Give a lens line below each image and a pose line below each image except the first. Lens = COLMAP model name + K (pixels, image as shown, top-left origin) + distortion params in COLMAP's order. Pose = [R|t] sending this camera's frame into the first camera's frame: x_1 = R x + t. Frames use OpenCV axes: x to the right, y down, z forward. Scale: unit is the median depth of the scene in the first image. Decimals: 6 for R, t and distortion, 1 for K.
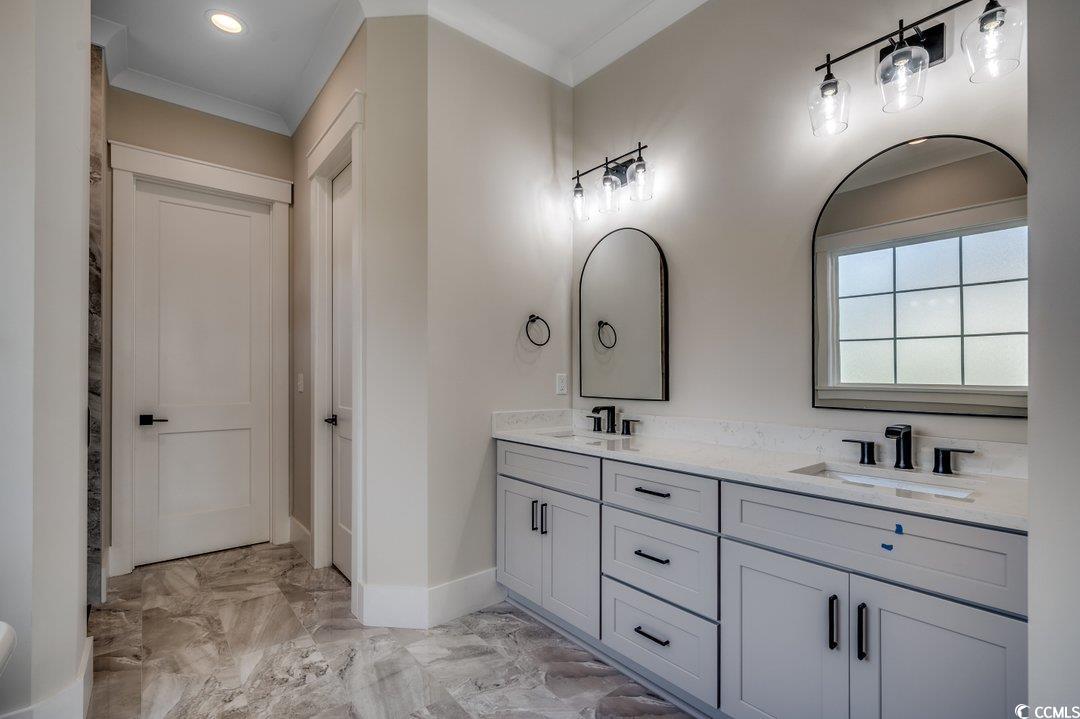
lens RADIAL K [[486.5, 0, 545.6], [0, 486.5, 363.2], [0, 0, 1]] dist [0.001274, 0.000316]
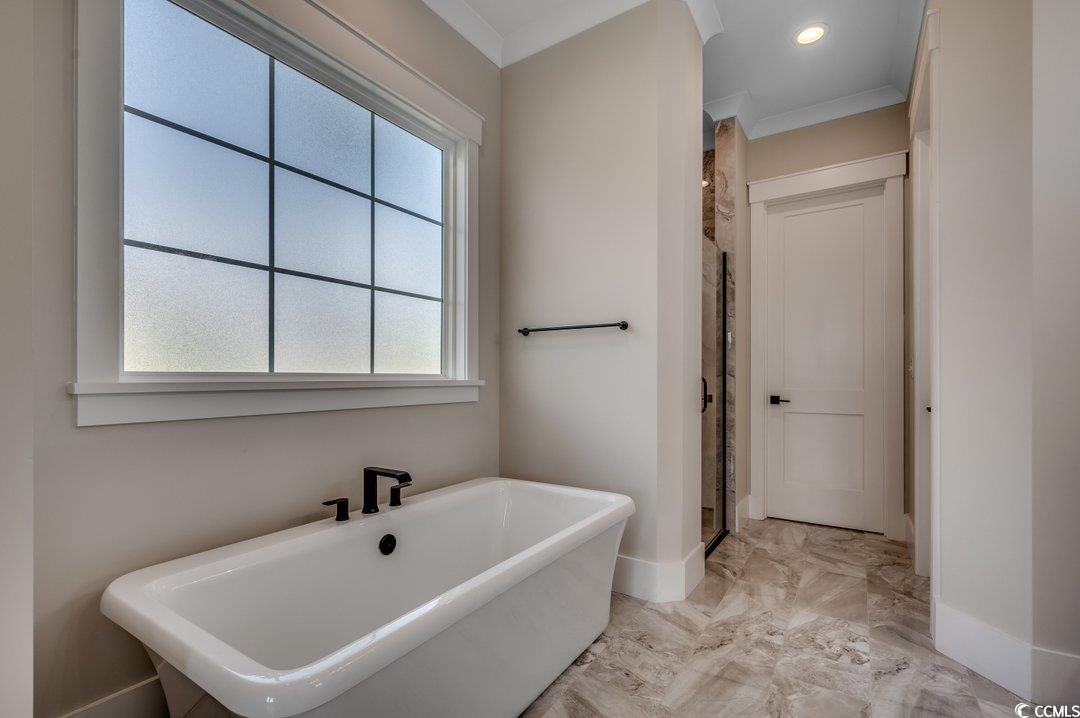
lens RADIAL K [[486.5, 0, 548.1], [0, 486.5, 365.5], [0, 0, 1]] dist [0.001274, 0.000316]
pose [[0.304492, -0.025528, -0.952173, 0.217861], [0.024946, 0.999512, -0.018819, 0.051374], [0.952188, -0.018023, 0.304980, 0.120431]]
